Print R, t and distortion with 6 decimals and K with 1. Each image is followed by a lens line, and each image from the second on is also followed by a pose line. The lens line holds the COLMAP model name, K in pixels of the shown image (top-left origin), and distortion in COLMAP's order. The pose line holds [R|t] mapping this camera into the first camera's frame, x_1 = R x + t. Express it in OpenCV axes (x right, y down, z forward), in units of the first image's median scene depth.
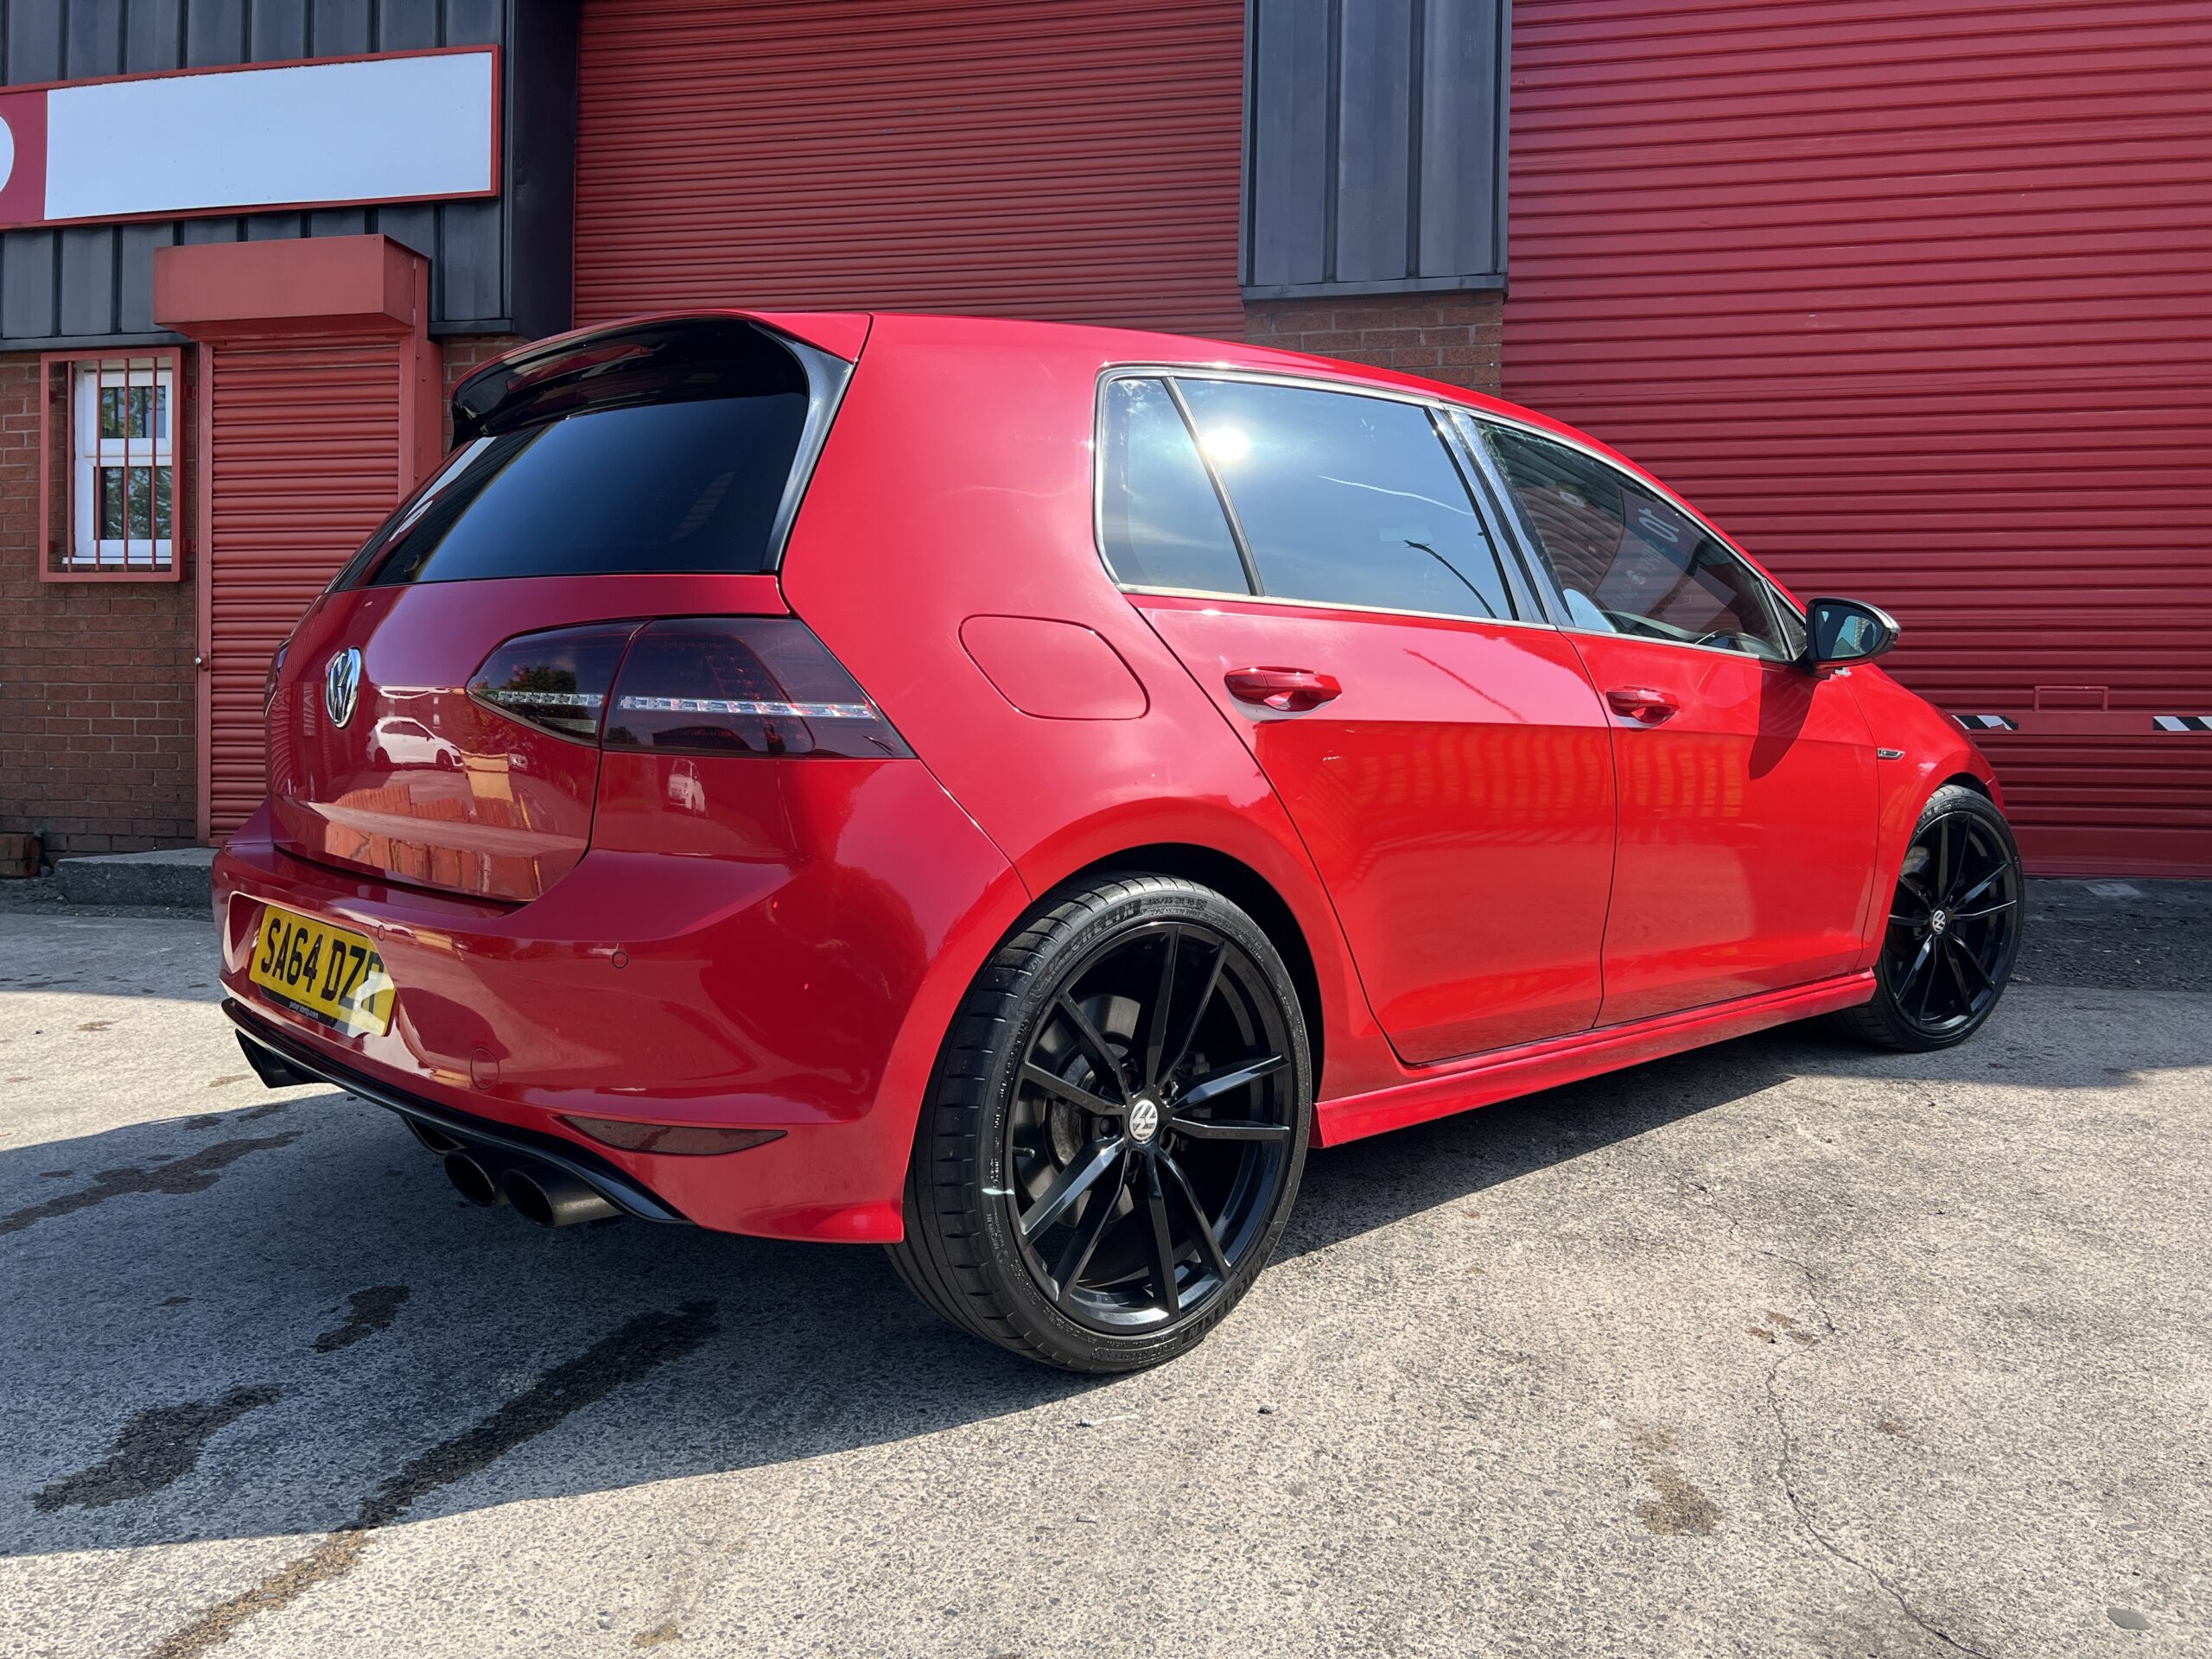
lens RADIAL K [[1672.5, 0, 1108.2], [0, 1672.5, 813.5], [0, 0, 1]] dist [0.039190, -0.049823]
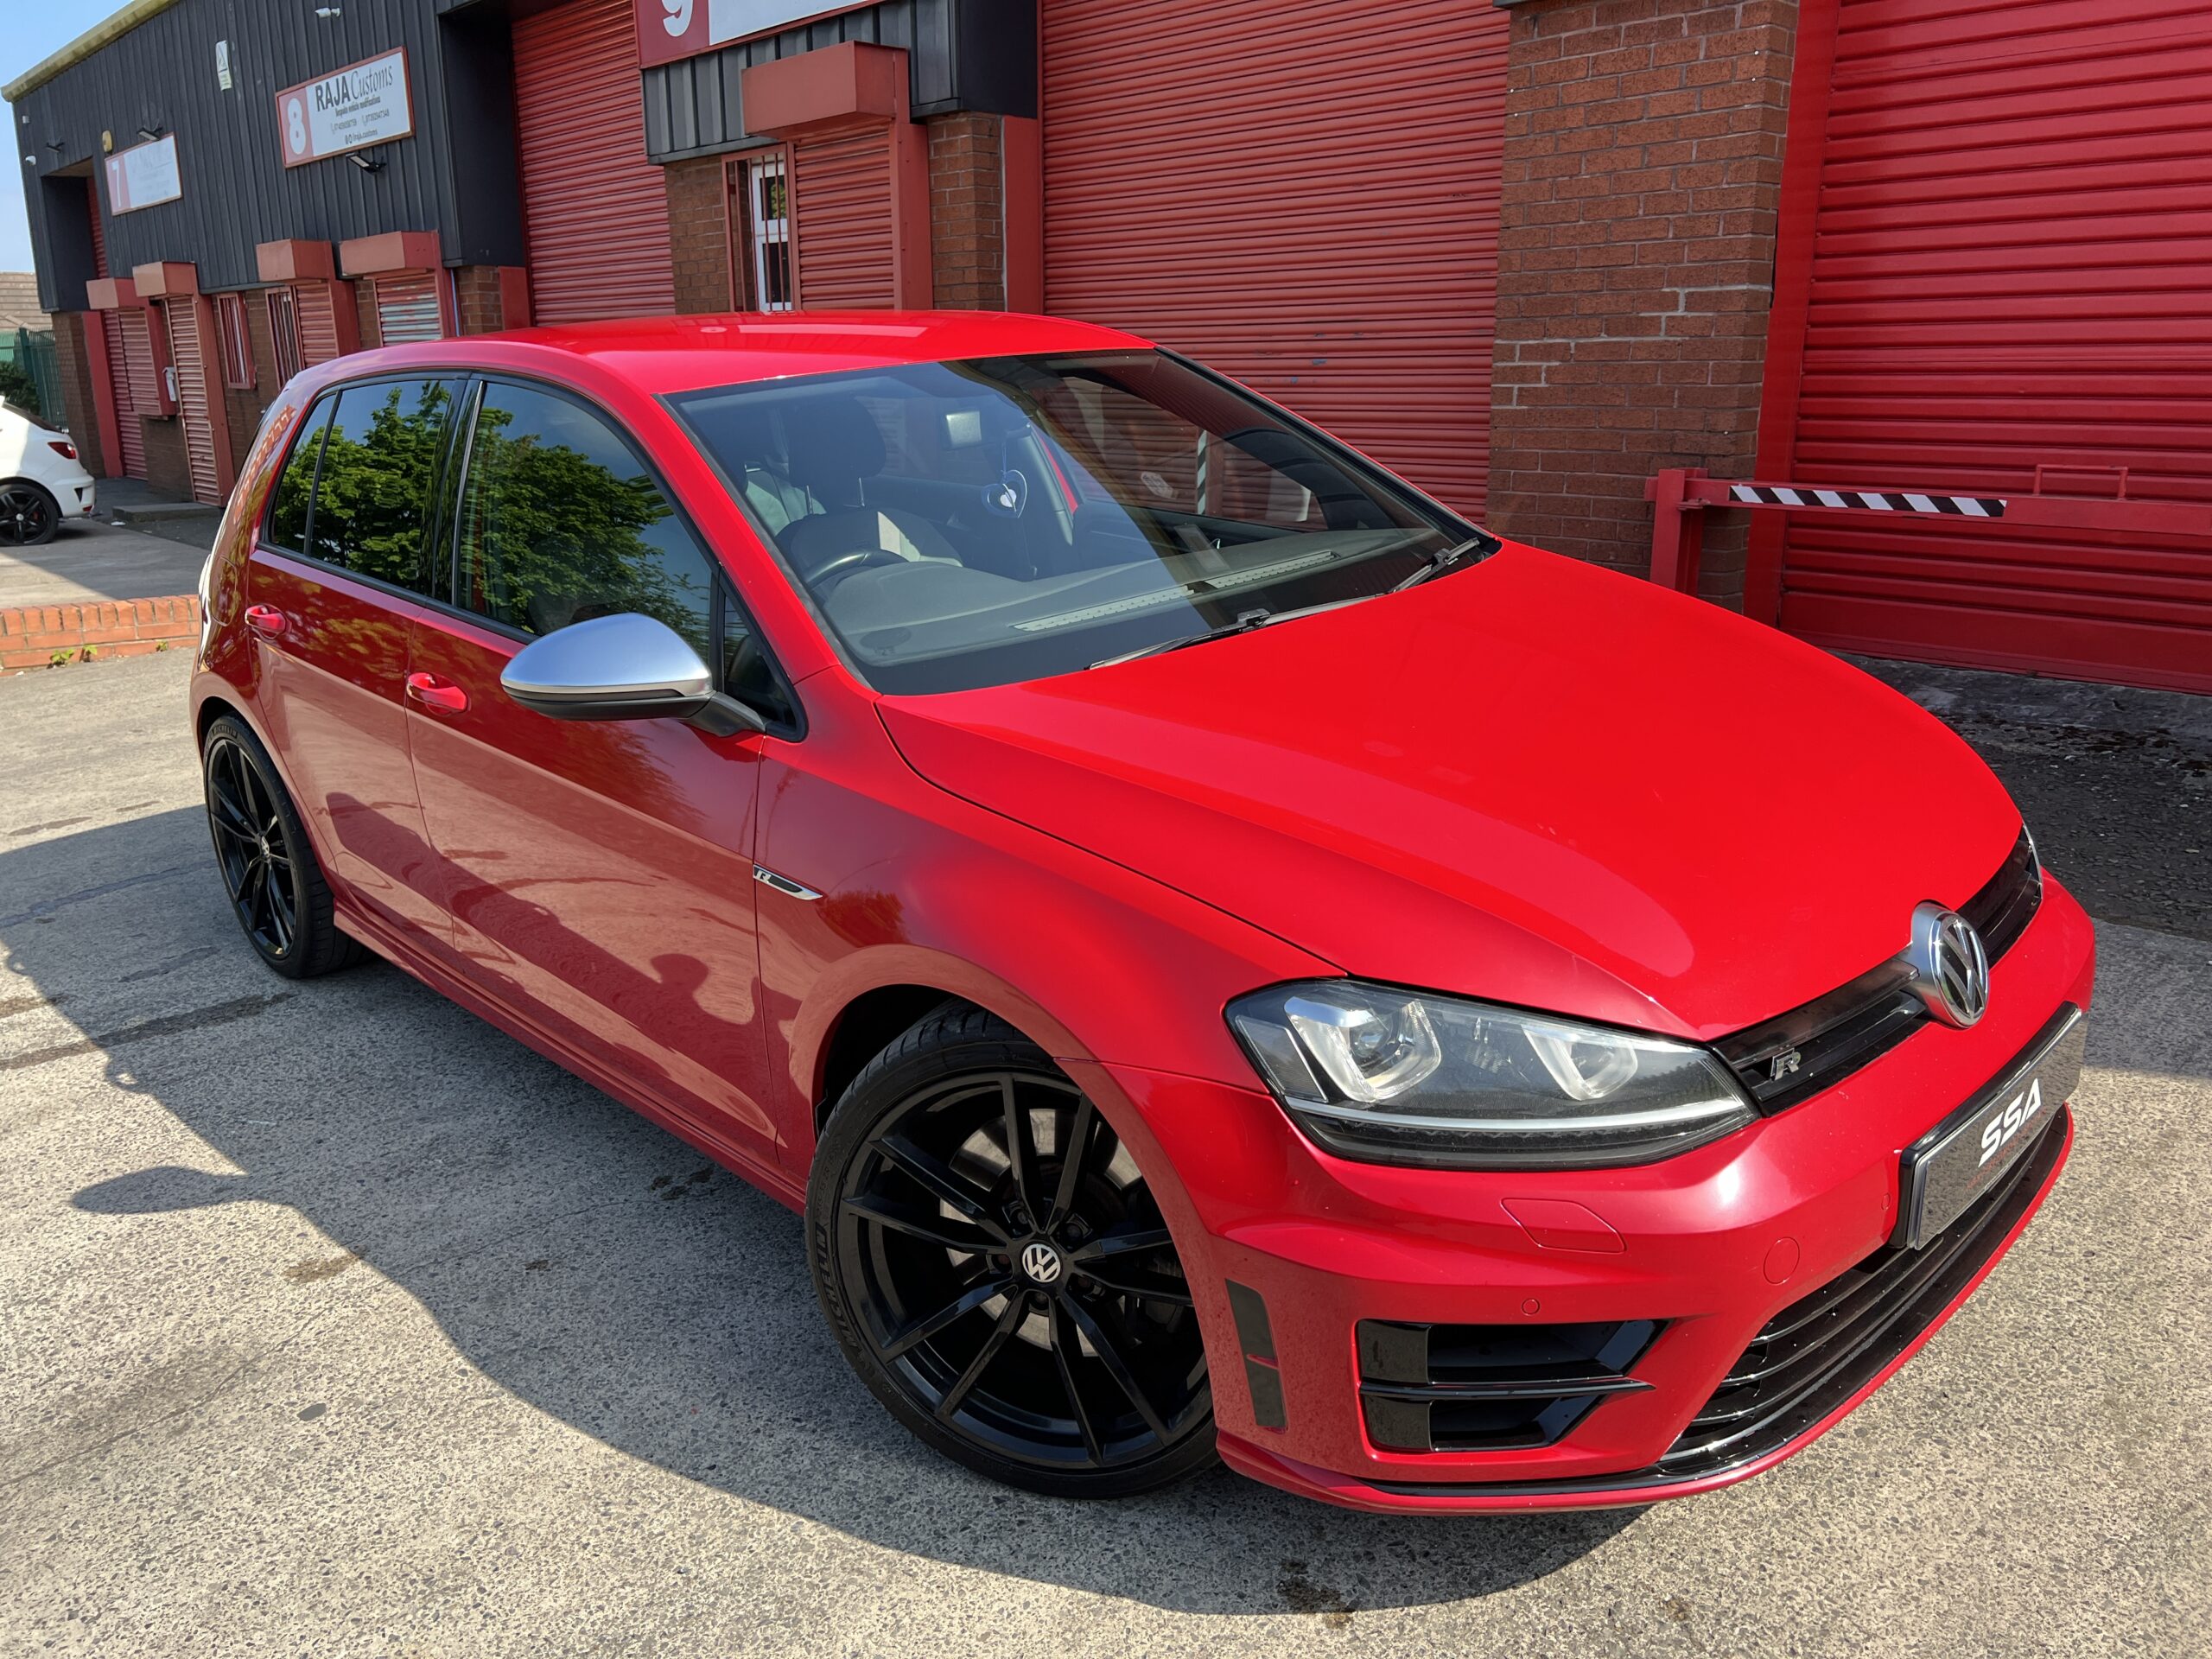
lens RADIAL K [[1672.5, 0, 1123.7], [0, 1672.5, 814.0], [0, 0, 1]] dist [0.039190, -0.049823]
pose [[0.805510, 0.134763, -0.577055, 0.509717], [0.003920, 0.972565, 0.232600, -0.097182], [0.592569, -0.189624, 0.782882, 0.093772]]
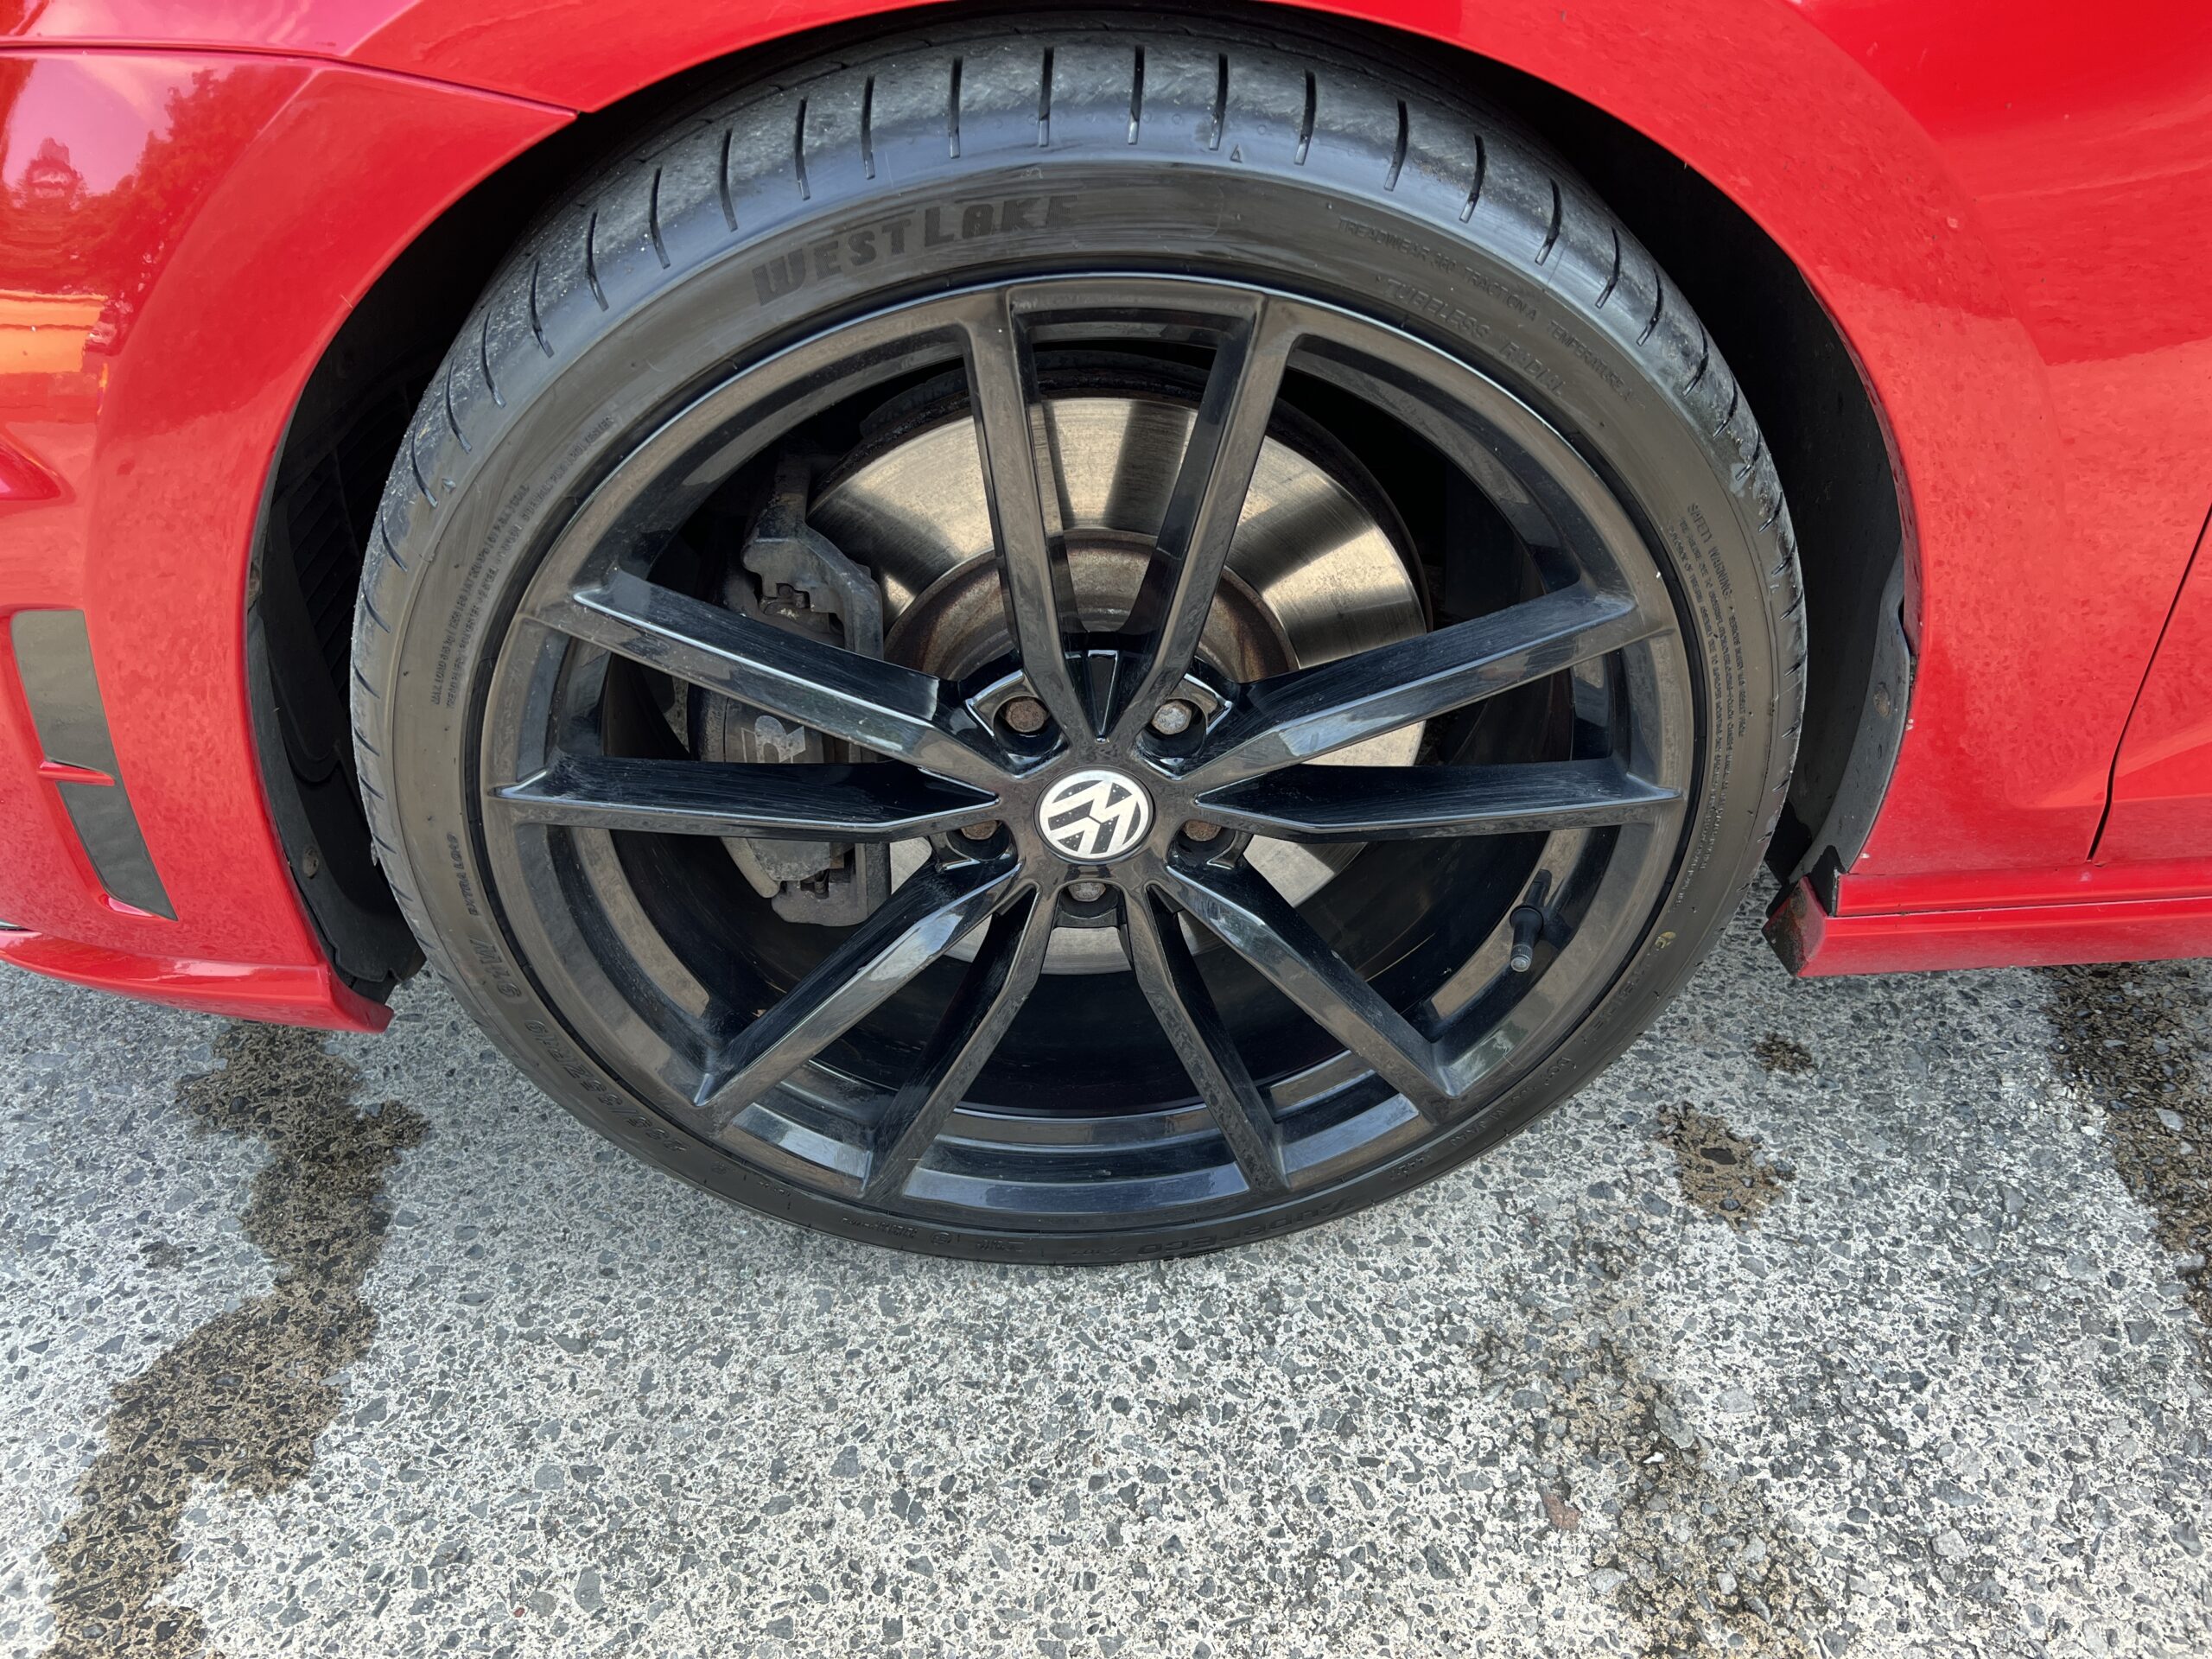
lens RADIAL K [[1672.5, 0, 1102.6], [0, 1672.5, 830.8], [0, 0, 1]] dist [0.039190, -0.049823]
pose [[0.976333, -0.141410, 0.163637, -0.237448], [0.021216, 0.815599, 0.578228, -0.004601], [-0.215230, -0.561071, 0.799297, 0.246540]]
